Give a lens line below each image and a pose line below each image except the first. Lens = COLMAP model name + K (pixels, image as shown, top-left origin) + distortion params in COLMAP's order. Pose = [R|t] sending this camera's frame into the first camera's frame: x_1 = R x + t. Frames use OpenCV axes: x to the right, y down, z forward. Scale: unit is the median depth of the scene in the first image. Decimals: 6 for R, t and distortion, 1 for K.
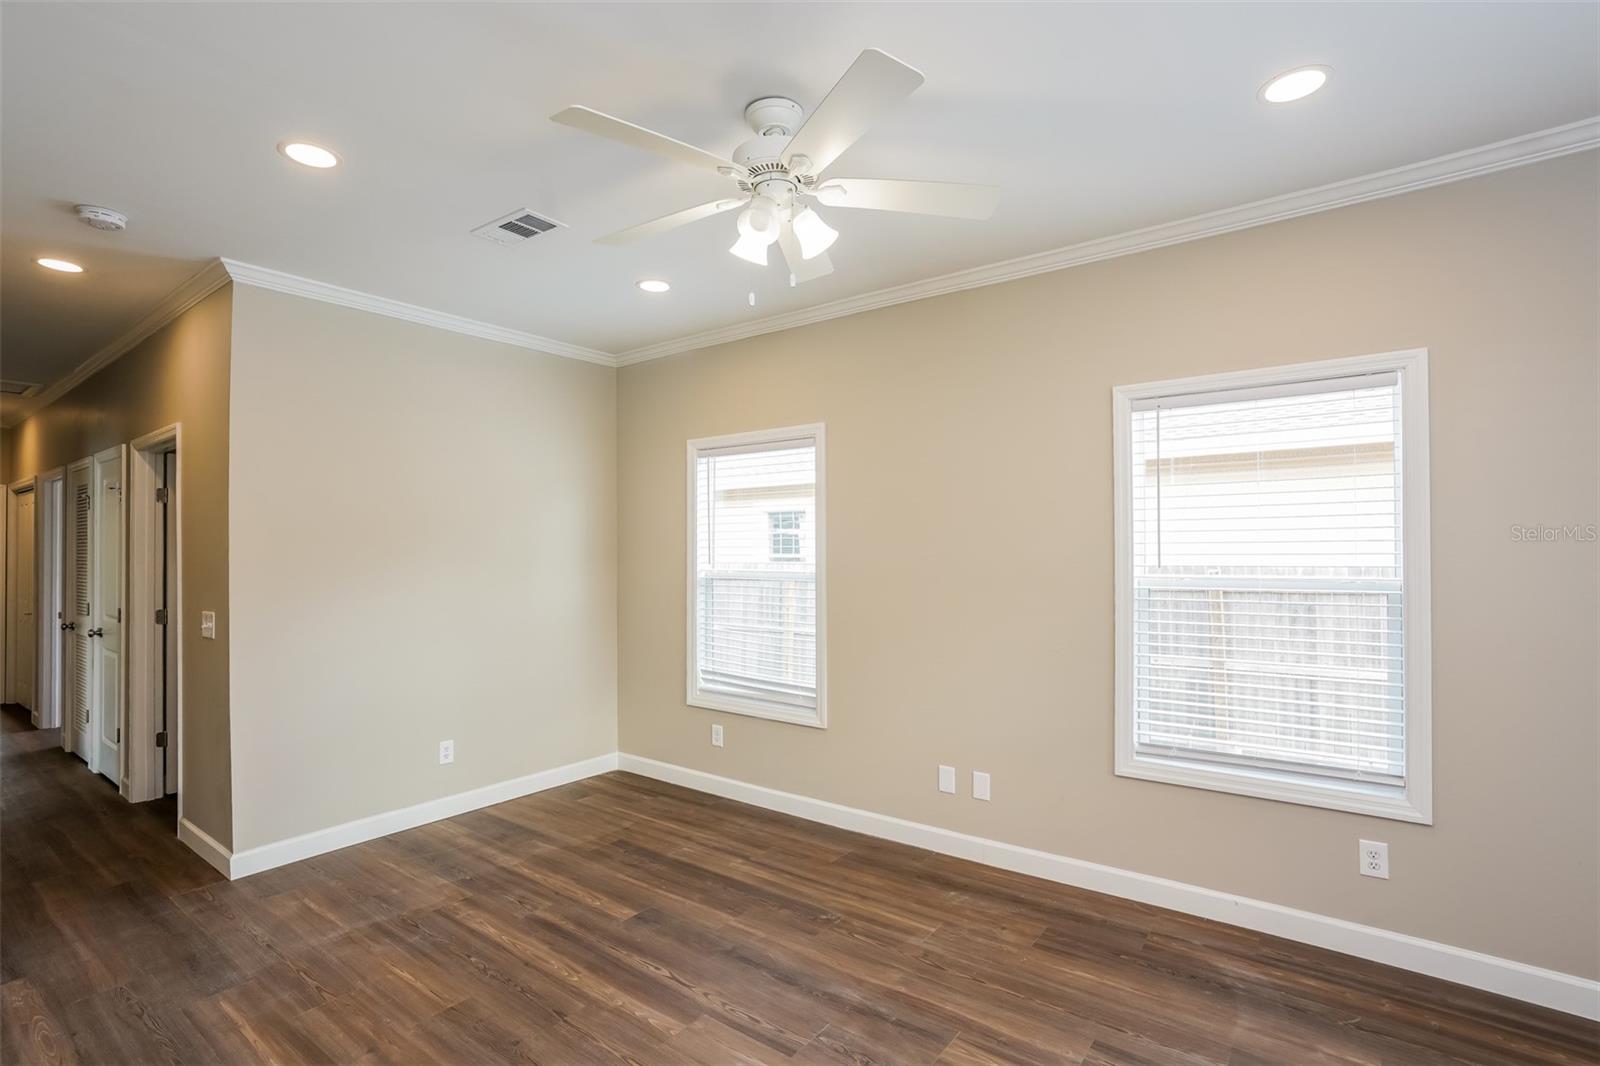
lens RADIAL K [[750.7, 0, 801.3], [0, 750.7, 543.9], [0, 0, 1]] dist [-0.058867, 0.024457]
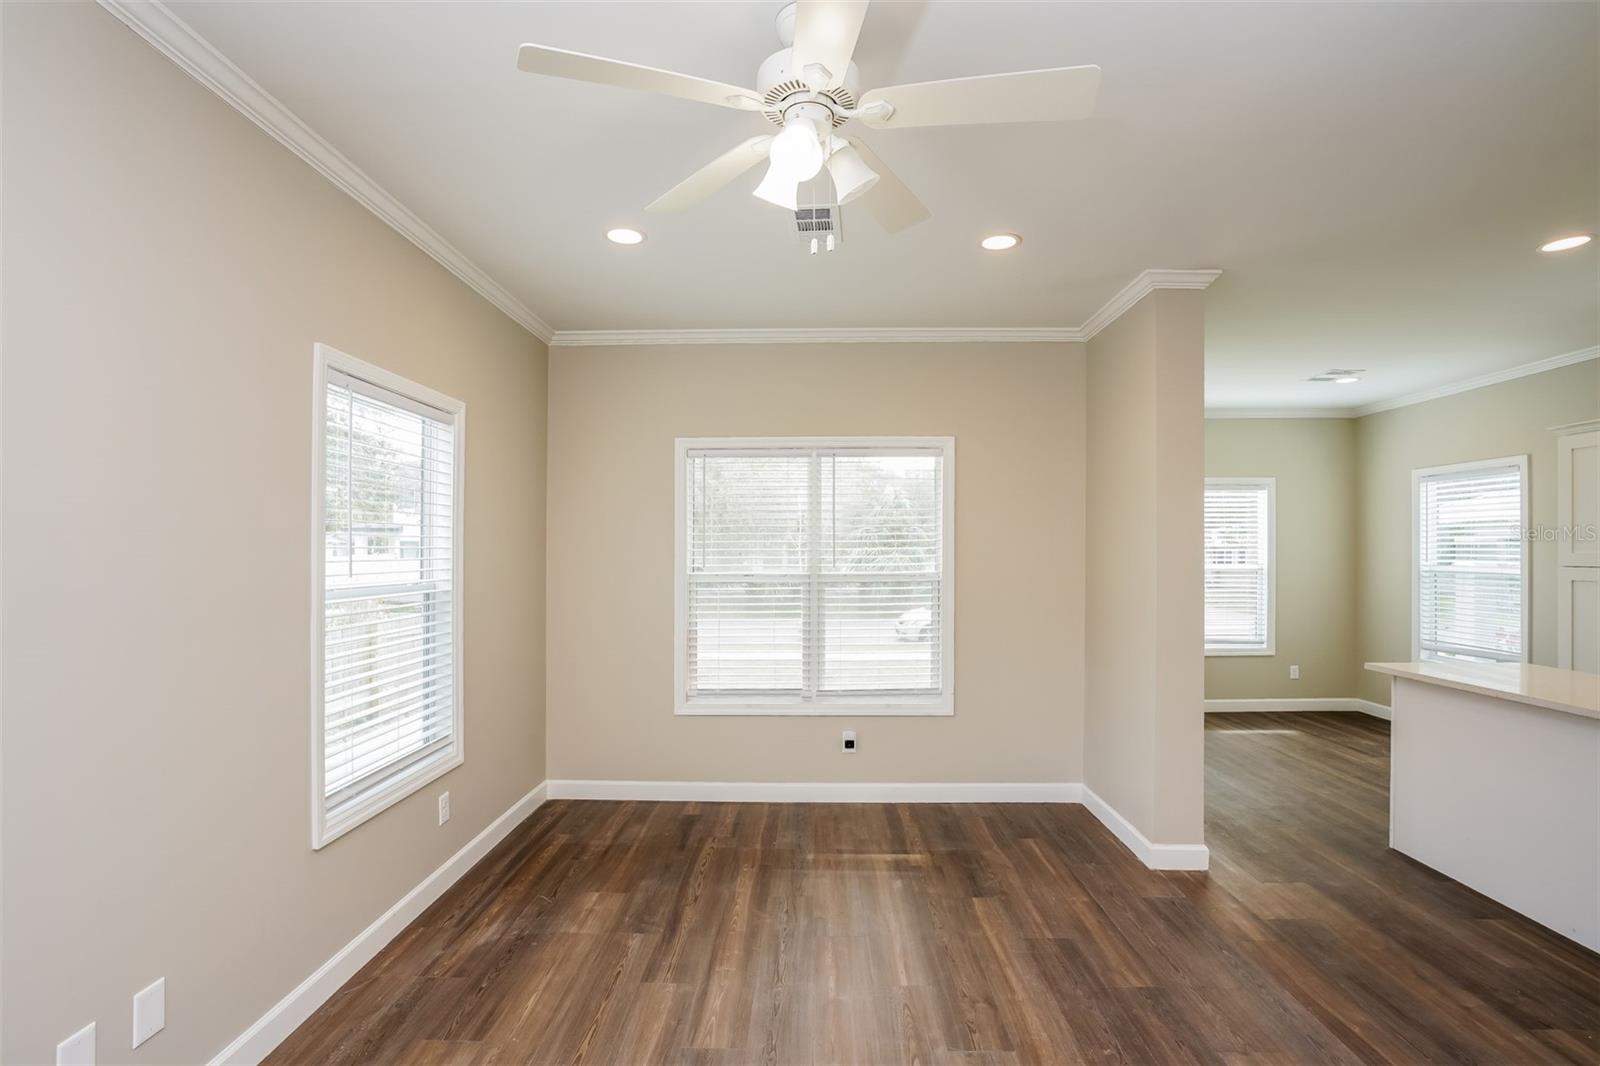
lens RADIAL K [[750.7, 0, 801.3], [0, 750.7, 543.9], [0, 0, 1]] dist [-0.058867, 0.024457]
pose [[-0.575481, 0.006661, 0.817788, -0.640183], [-0.010289, 0.999829, -0.015384, -0.004299], [-0.817751, -0.017267, -0.575314, 1.331918]]
